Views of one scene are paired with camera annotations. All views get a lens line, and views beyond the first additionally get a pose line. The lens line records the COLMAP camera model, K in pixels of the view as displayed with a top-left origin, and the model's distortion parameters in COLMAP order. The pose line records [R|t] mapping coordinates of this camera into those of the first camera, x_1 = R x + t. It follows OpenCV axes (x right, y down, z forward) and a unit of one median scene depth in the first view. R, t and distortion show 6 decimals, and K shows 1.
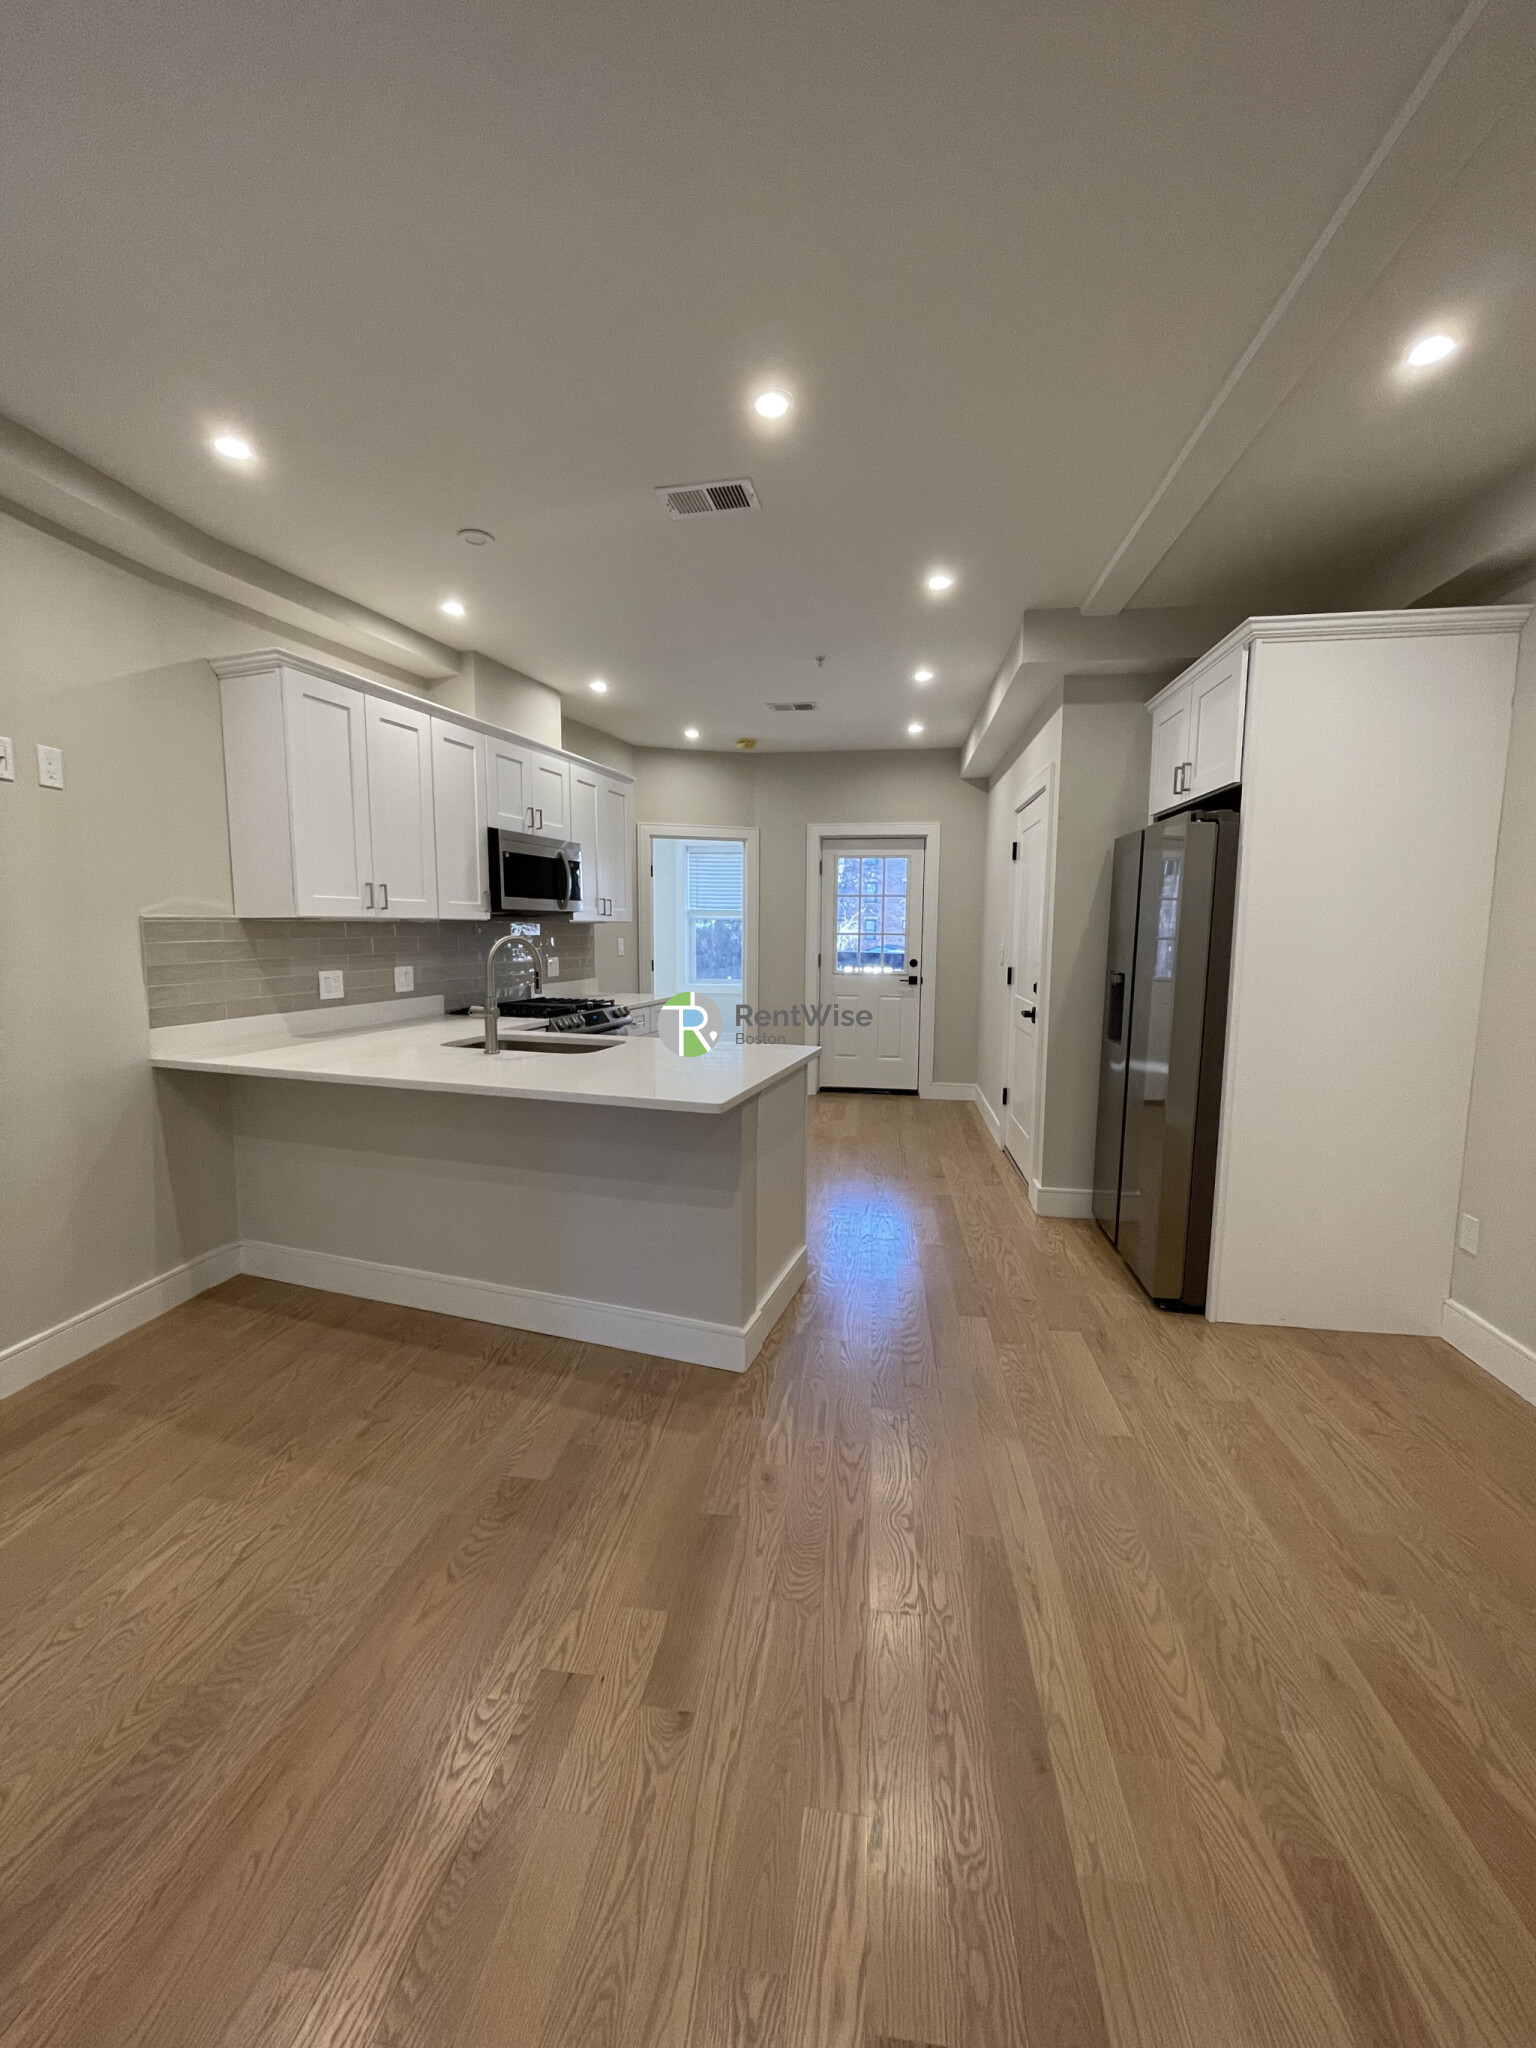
lens RADIAL K [[829.9, 0, 762.2], [0, 829.9, 1019.3], [0, 0, 1]] dist [-0.001914, -0.000099]
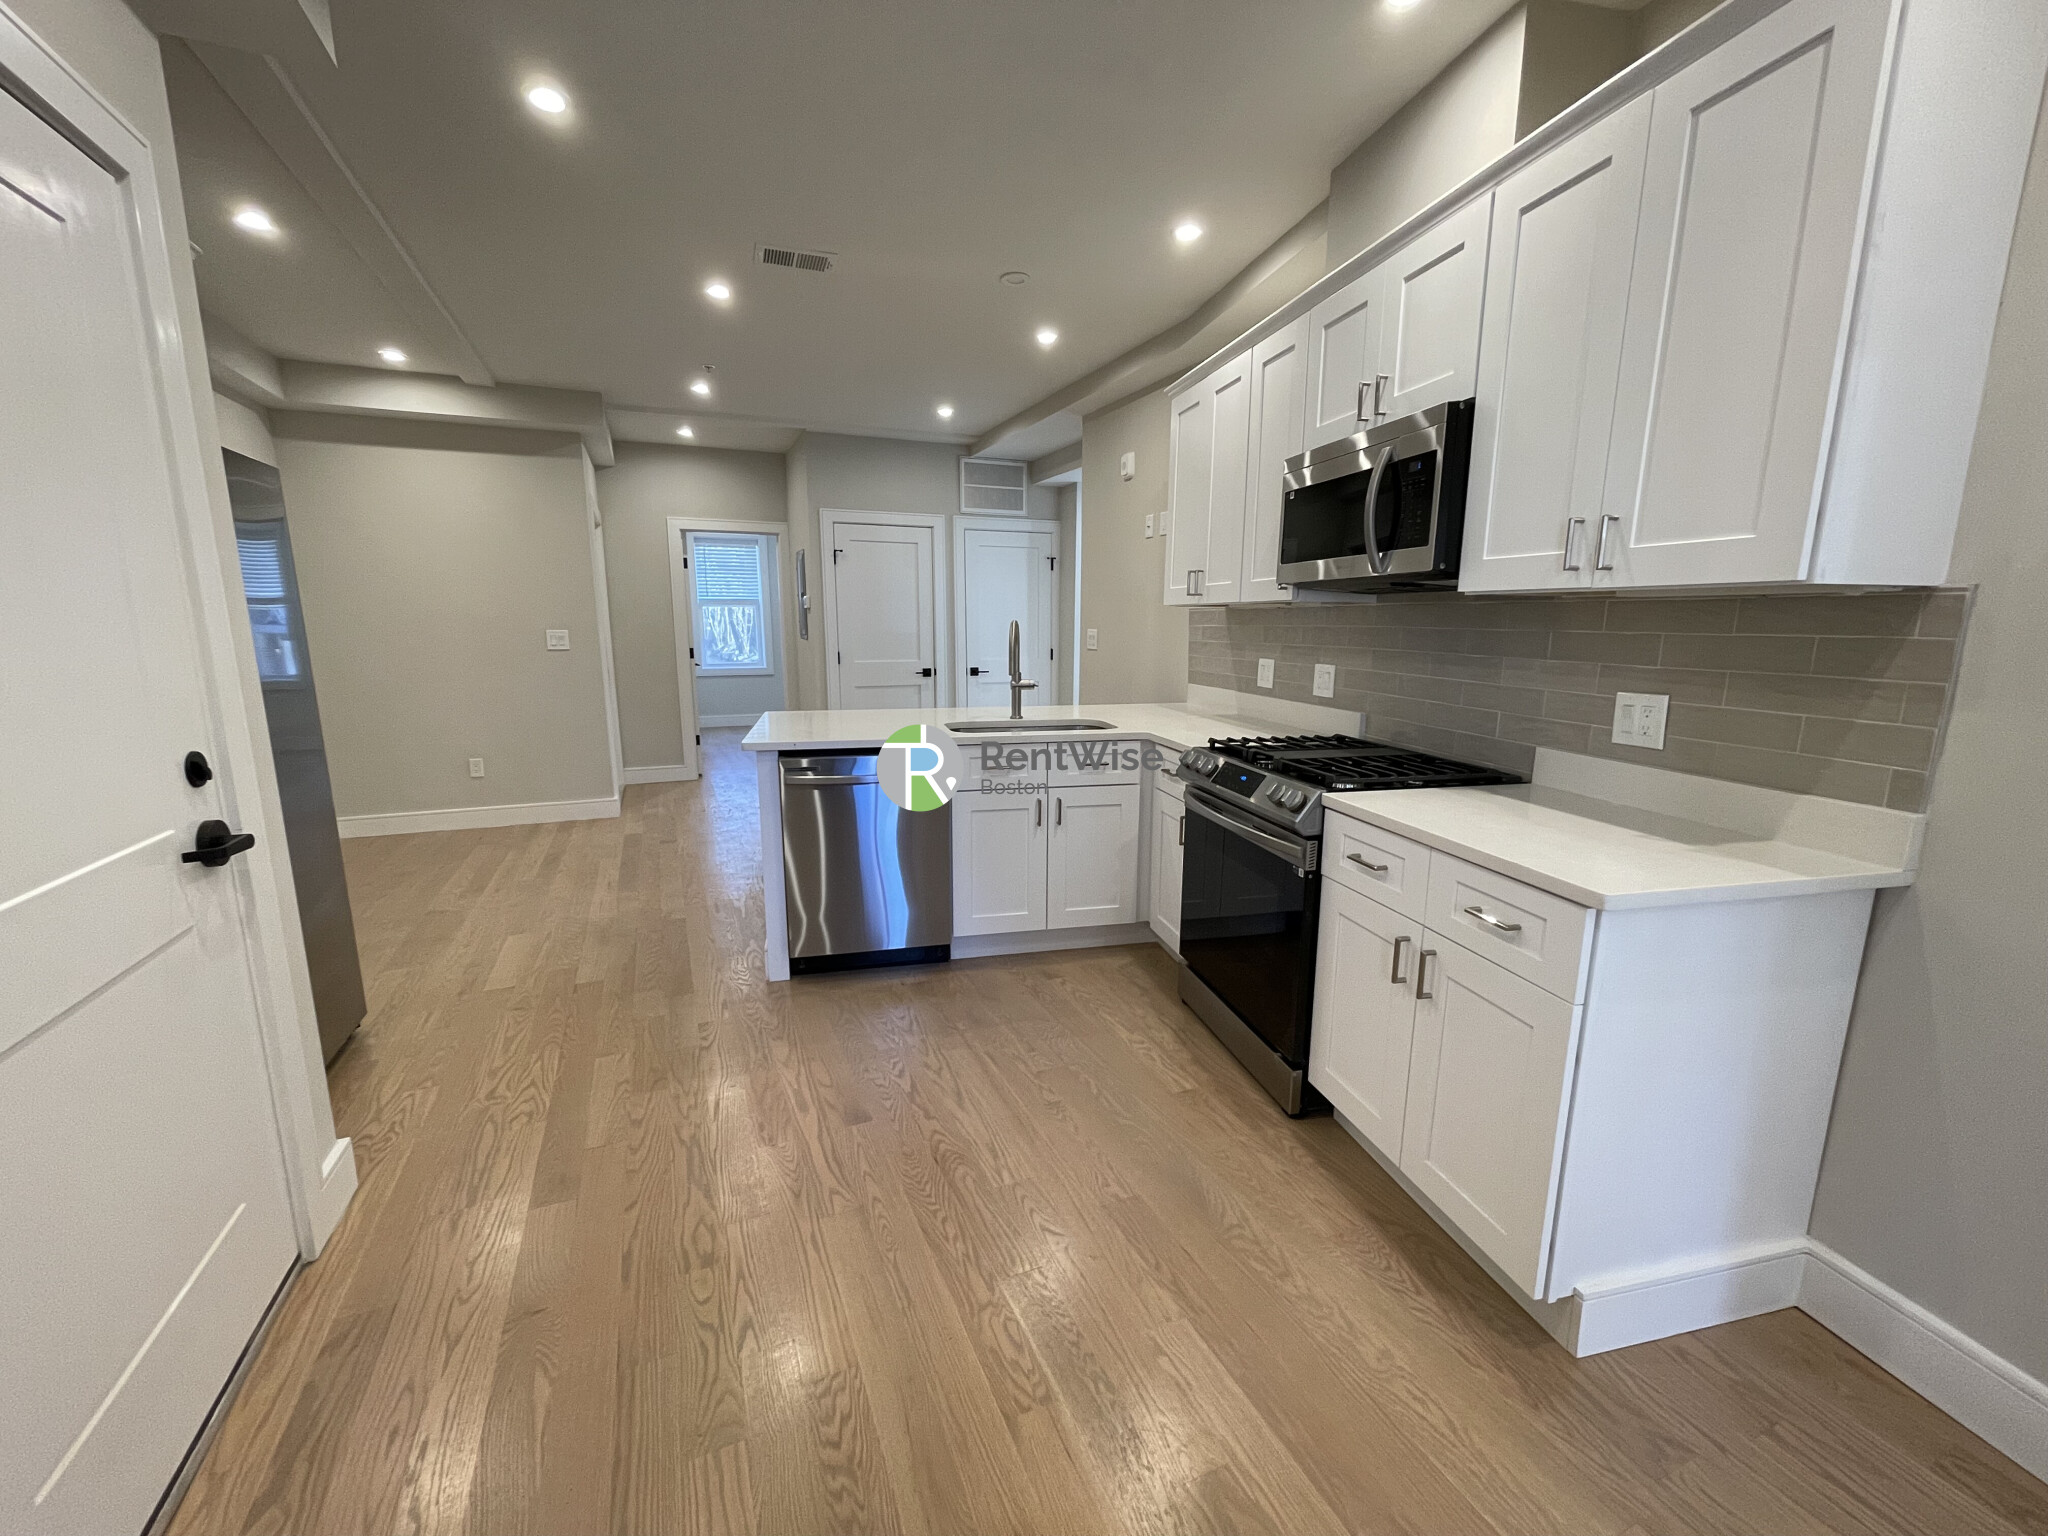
lens RADIAL K [[829.9, 0, 1018.0], [0, 829.9, 774.6], [0, 0, 1]] dist [-0.001914, -0.000099]
pose [[-0.856618, 0.086549, -0.508640, 0.251270], [-0.065819, 0.959445, 0.274105, -0.181552], [0.511735, 0.268282, -0.816181, 1.727965]]
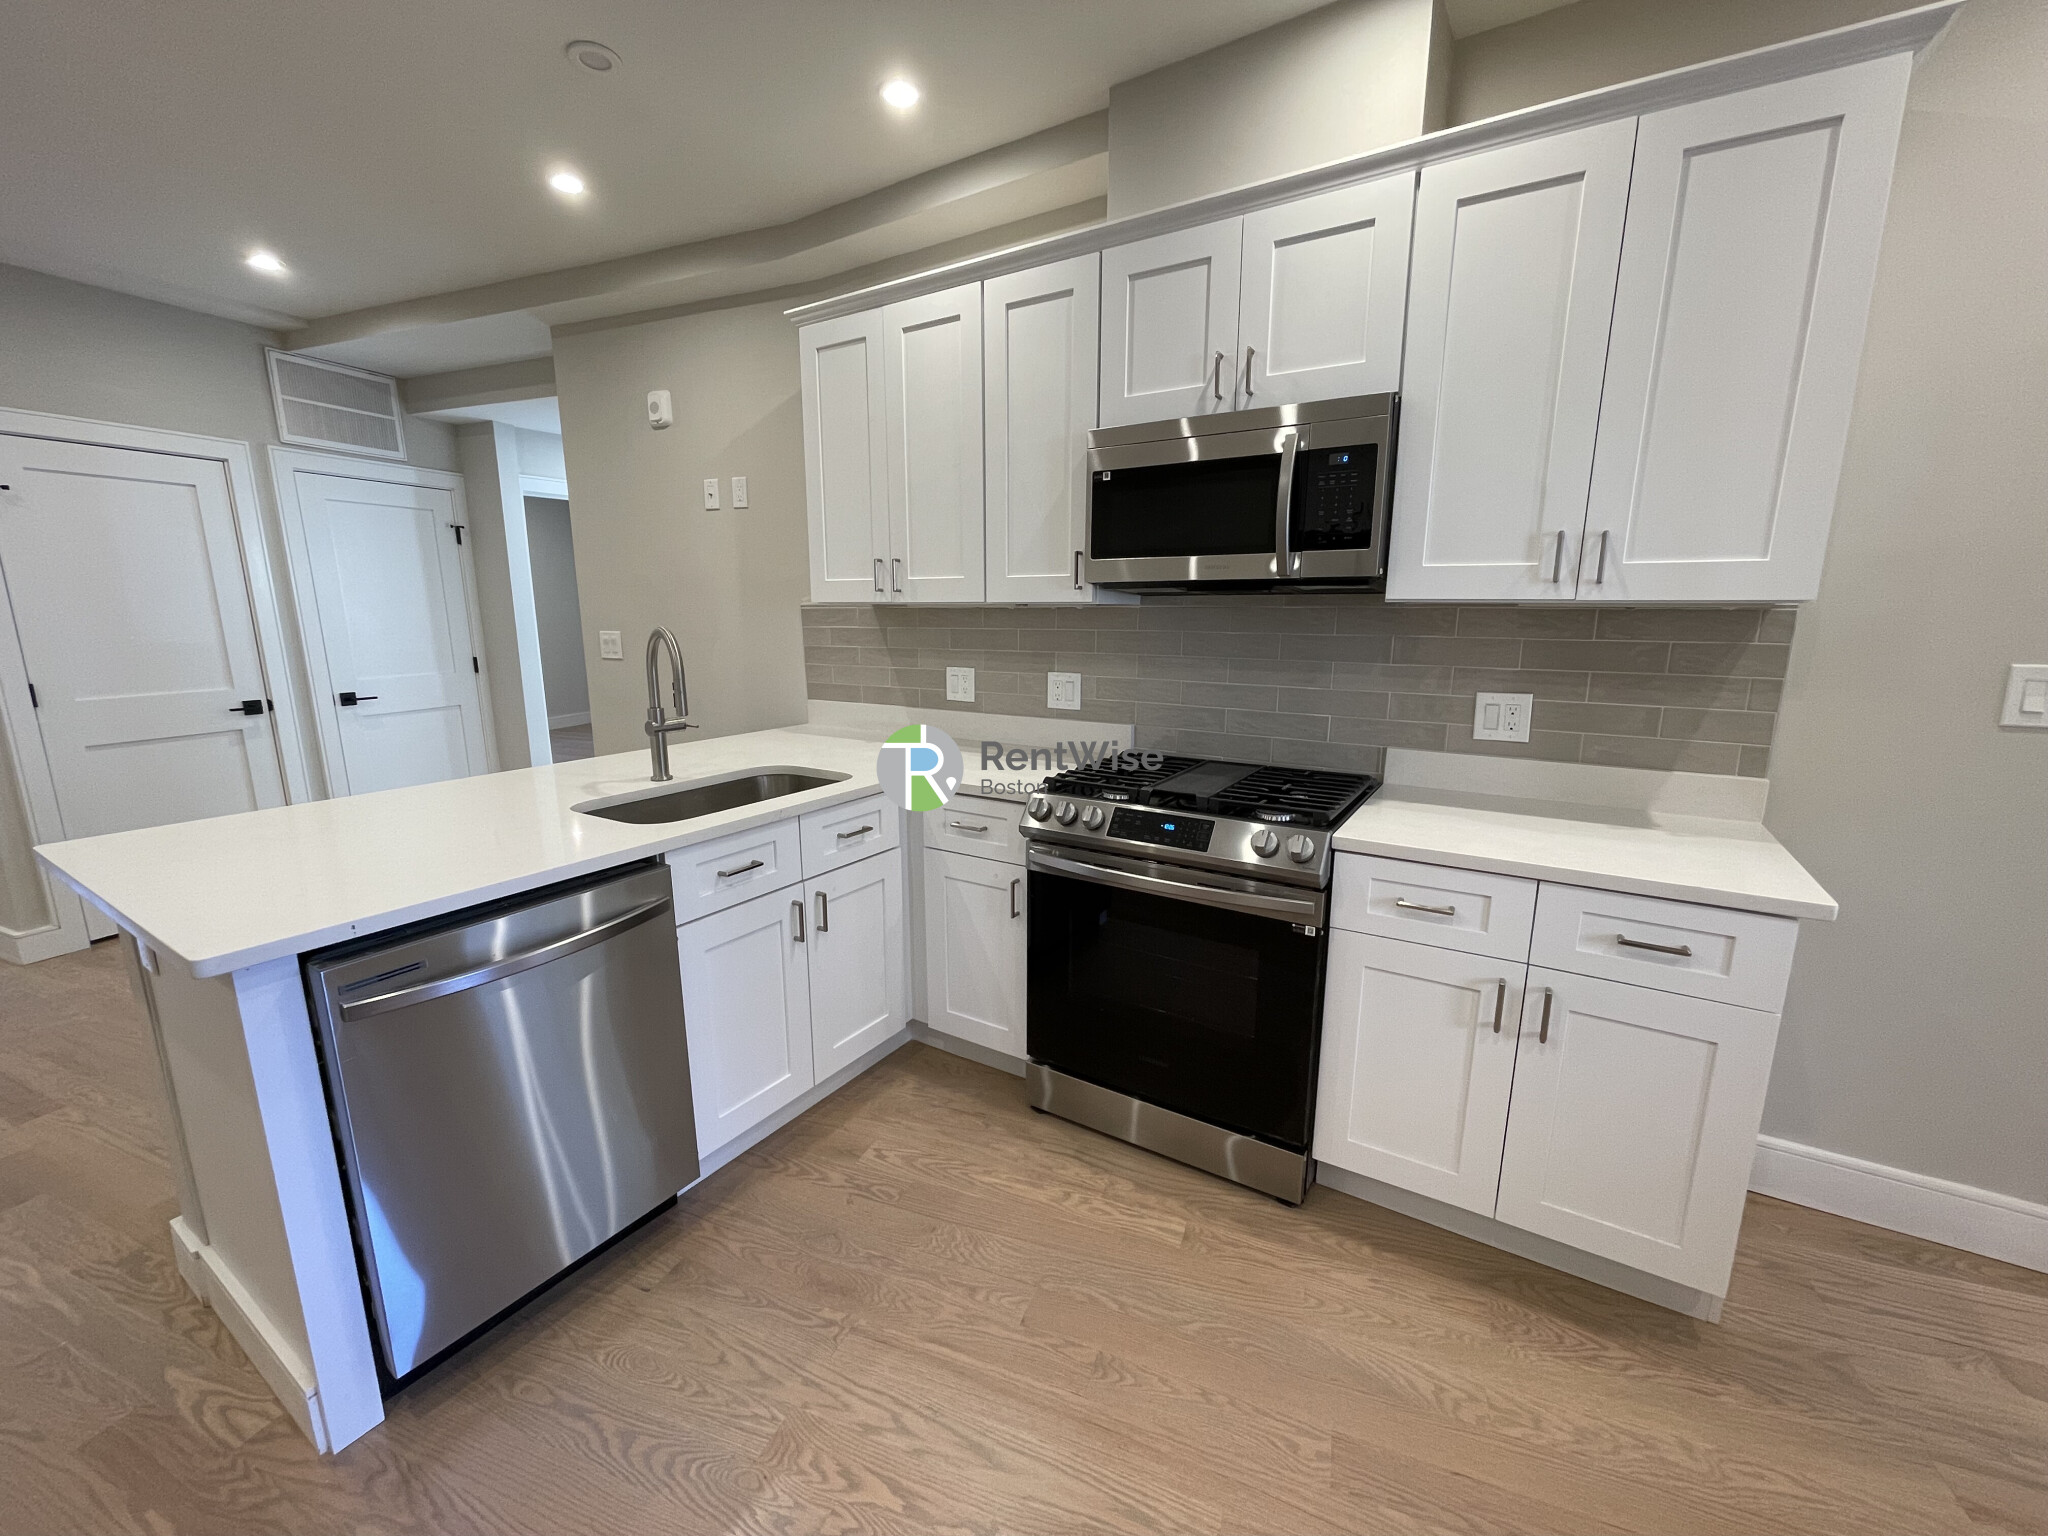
lens RADIAL K [[829.9, 0, 1030.2], [0, 829.9, 773.8], [0, 0, 1]] dist [-0.001914, -0.000099]
pose [[-0.237954, 0.186083, -0.953284, 0.283451], [-0.110687, 0.969887, 0.216953, -0.146778], [0.964949, 0.157141, -0.210191, 1.288442]]
